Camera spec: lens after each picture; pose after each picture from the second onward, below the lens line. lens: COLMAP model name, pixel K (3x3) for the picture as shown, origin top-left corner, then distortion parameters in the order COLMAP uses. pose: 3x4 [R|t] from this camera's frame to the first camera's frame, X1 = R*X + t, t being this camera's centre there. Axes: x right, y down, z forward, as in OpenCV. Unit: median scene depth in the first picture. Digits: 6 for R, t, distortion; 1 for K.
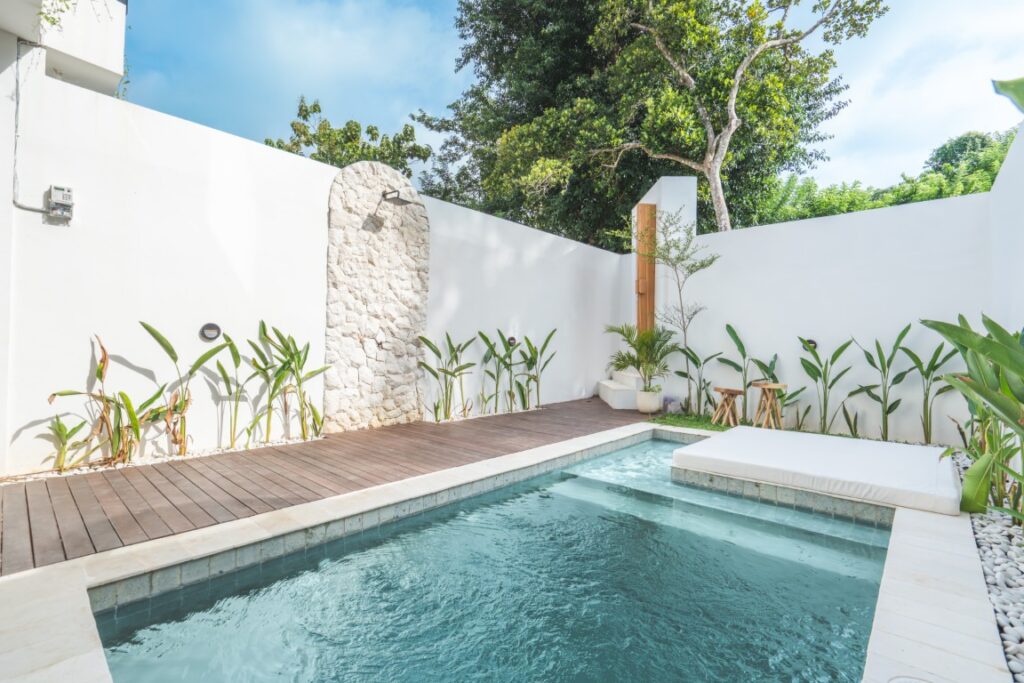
lens RADIAL K [[465.6, 0, 515.8], [0, 465.6, 345.3], [0, 0, 1]] dist [-0.001431, -0.000178]
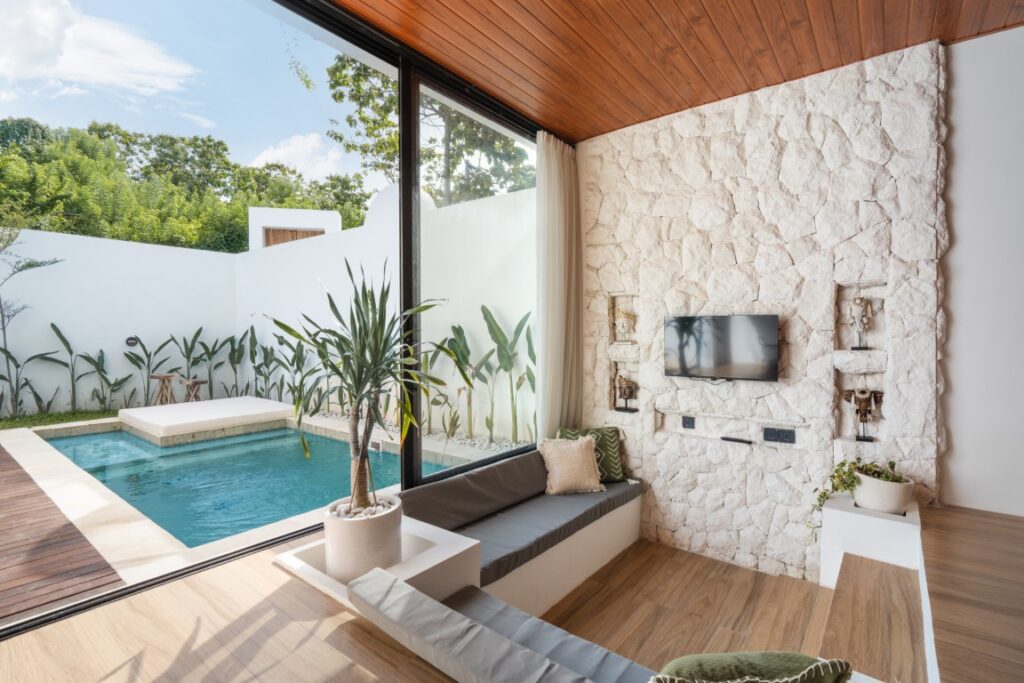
lens RADIAL K [[477.1, 0, 511.7], [0, 477.1, 336.4], [0, 0, 1]] dist [0.001508, 0.001334]
pose [[-0.066027, -0.026049, 0.997478, -0.710491], [-0.004736, 0.999656, 0.025792, -0.049865], [-0.997807, -0.003021, -0.066128, 0.040741]]
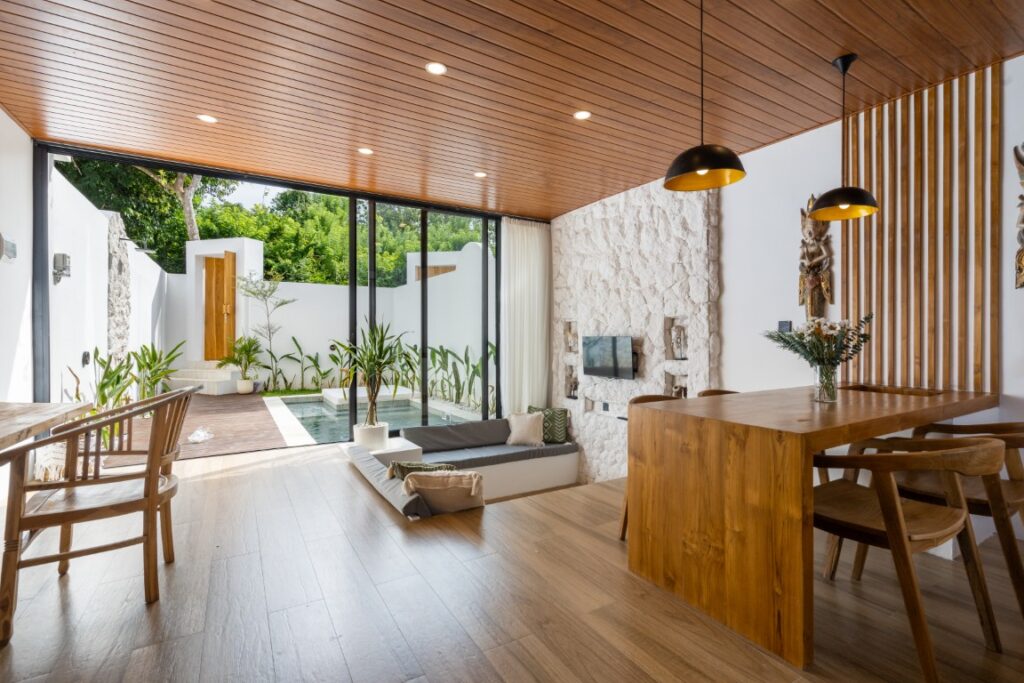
lens RADIAL K [[463.4, 0, 516.7], [0, 463.4, 335.6], [0, 0, 1]] dist [-0.003221, 0.000092]
pose [[0.283528, -0.009781, 0.958914, -1.019133], [-0.001817, 0.999941, 0.010737, -0.070912], [-0.958962, -0.004786, 0.283494, -0.319836]]
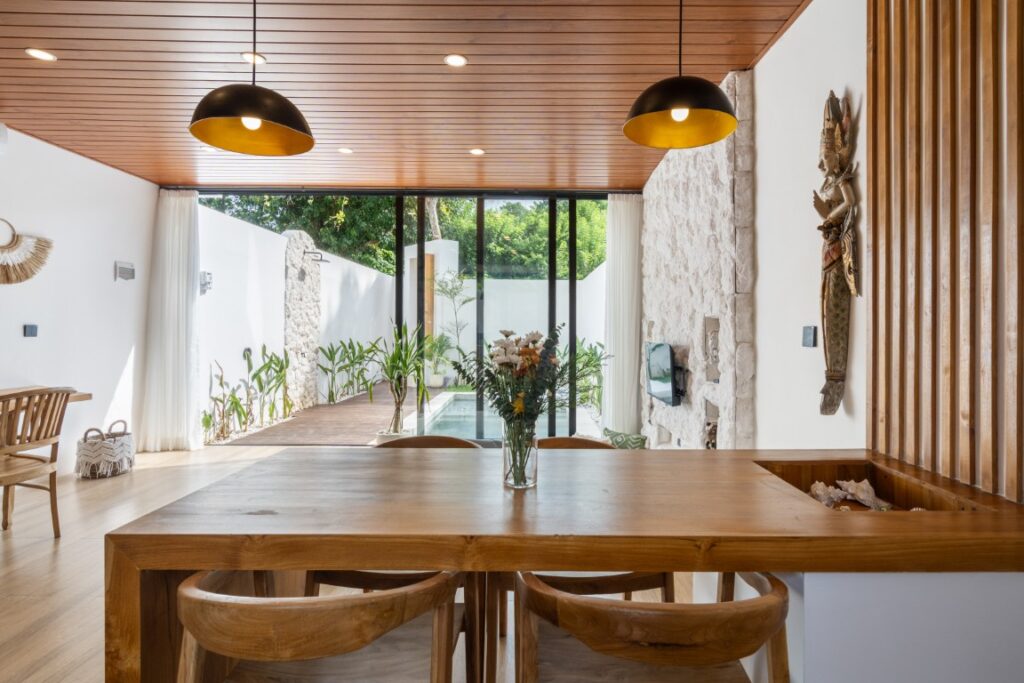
lens RADIAL K [[519.4, 0, 540.4], [0, 519.4, 326.6], [0, 0, 1]] dist [0.000253, 0.000154]
pose [[0.737077, -0.004103, 0.675797, -0.738694], [-0.000222, 0.999980, 0.006314, -0.086352], [-0.675809, -0.004804, 0.737061, -0.634099]]
